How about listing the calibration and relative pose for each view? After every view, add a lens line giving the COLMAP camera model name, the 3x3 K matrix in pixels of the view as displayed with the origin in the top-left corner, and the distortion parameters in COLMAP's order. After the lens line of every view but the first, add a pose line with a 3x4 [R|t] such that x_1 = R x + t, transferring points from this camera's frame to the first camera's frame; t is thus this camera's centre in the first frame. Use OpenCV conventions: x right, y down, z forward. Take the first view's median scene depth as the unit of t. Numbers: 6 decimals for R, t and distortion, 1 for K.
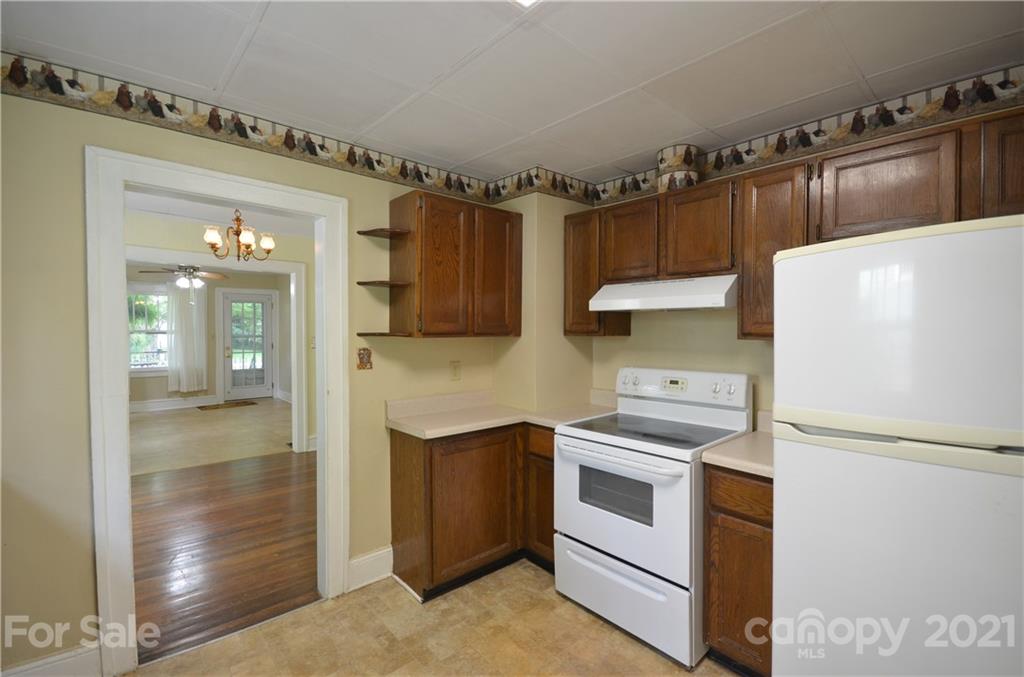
lens RADIAL K [[442.9, 0, 520.8], [0, 442.9, 337.5], [0, 0, 1]] dist [-0.011639, -0.003754]
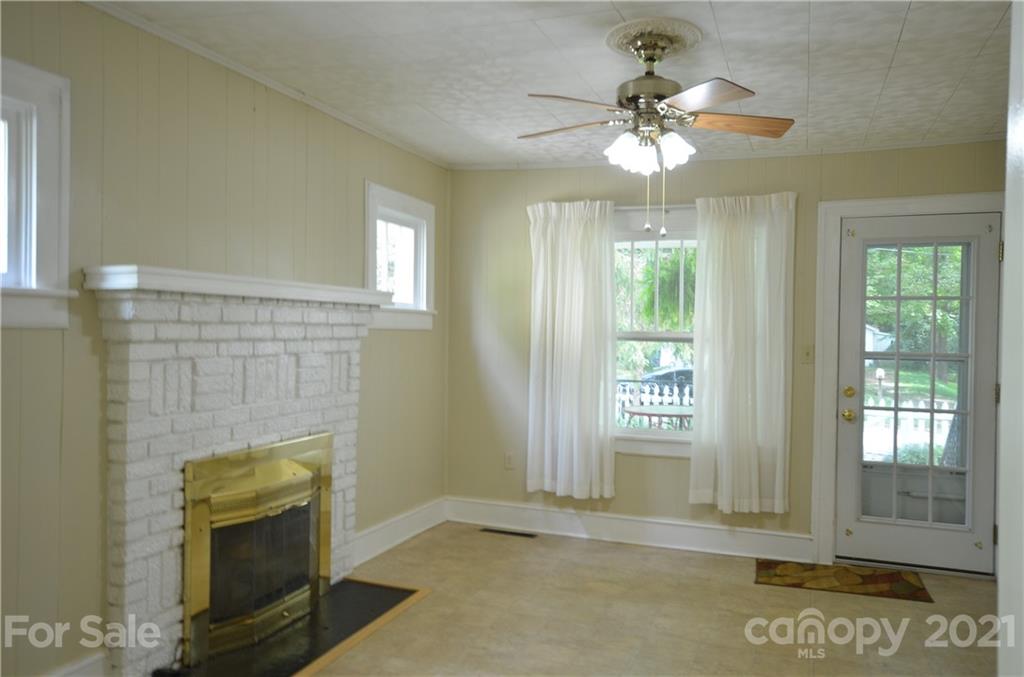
lens RADIAL K [[770.1, 0, 514.2], [0, 770.1, 333.1], [0, 0, 1]] dist [-0.005270, 0.004897]
pose [[0.441851, 0.009455, -0.897038, -4.011017], [-0.031738, 0.999483, -0.005098, -0.108651], [0.896527, 0.030723, 0.441923, 7.814034]]
